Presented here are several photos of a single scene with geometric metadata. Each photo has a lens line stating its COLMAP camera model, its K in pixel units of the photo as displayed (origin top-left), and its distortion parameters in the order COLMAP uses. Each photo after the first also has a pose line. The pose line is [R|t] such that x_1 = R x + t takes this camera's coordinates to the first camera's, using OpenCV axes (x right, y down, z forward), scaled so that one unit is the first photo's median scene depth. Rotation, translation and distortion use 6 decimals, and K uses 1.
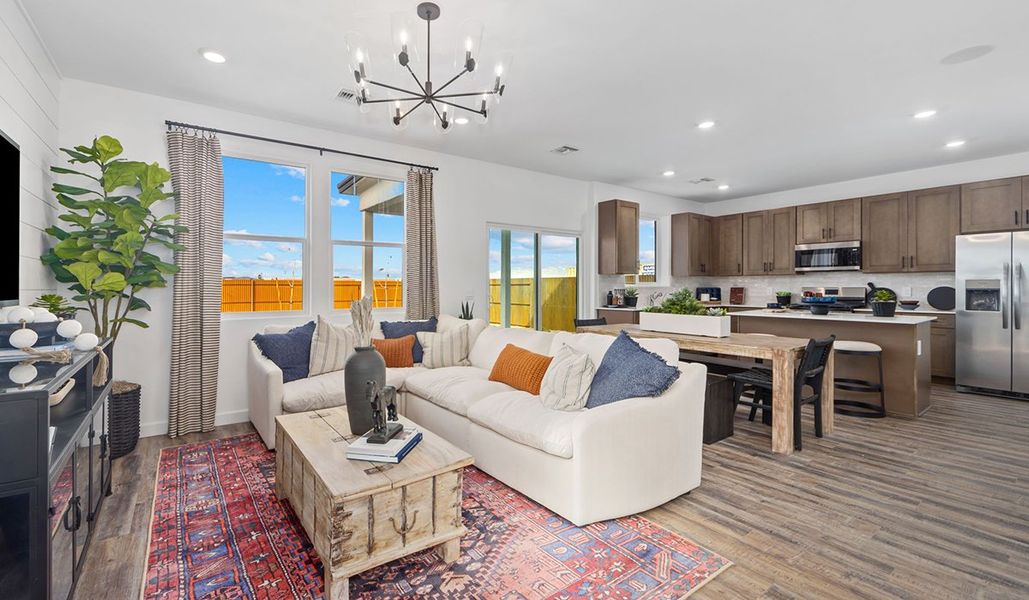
lens RADIAL K [[422.9, 0, 460.3], [0, 422.9, 284.7], [0, 0, 1]] dist [0.002034, 0.000335]
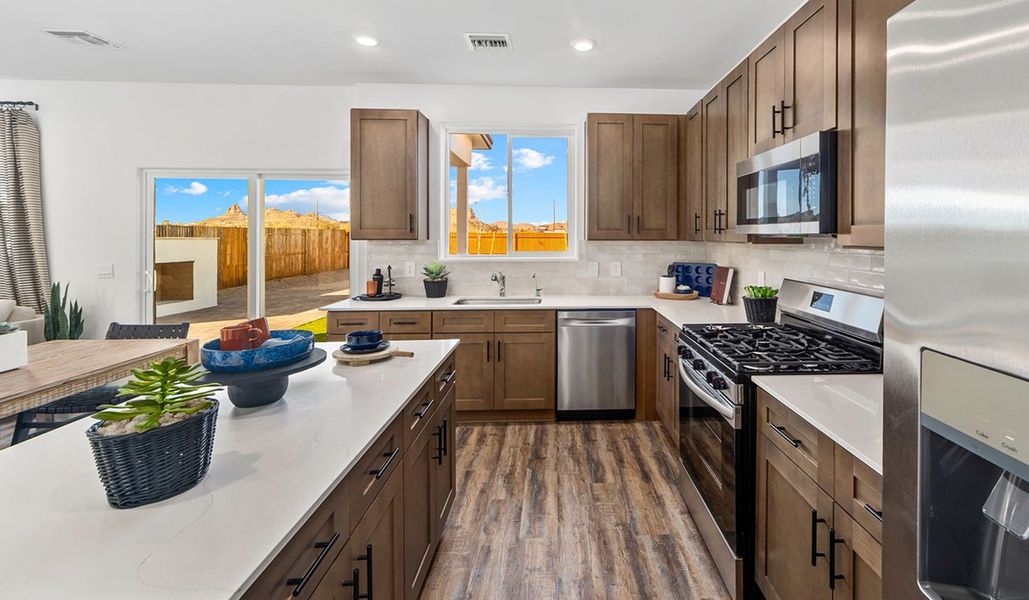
lens RADIAL K [[422.9, 0, 571.1], [0, 422.9, 234.1], [0, 0, 1]] dist [0.002034, 0.000335]
pose [[0.866847, 0.001205, -0.498573, 1.507027], [0.000911, 0.999992, 0.004000, -0.060115], [0.498574, -0.003921, 0.866838, 1.085976]]
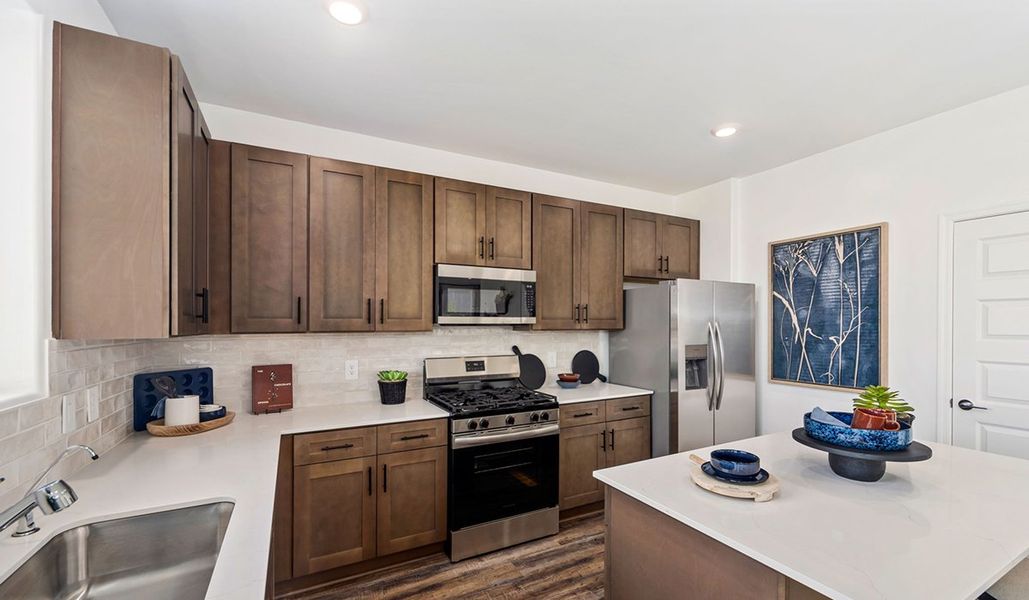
lens RADIAL K [[422.9, 0, 518.3], [0, 422.9, 321.7], [0, 0, 1]] dist [0.002034, 0.000335]
pose [[0.086218, 0.009689, 0.996229, 0.650802], [-0.002864, 0.999951, -0.009477, -0.054353], [-0.996272, -0.002036, 0.086242, 1.556638]]
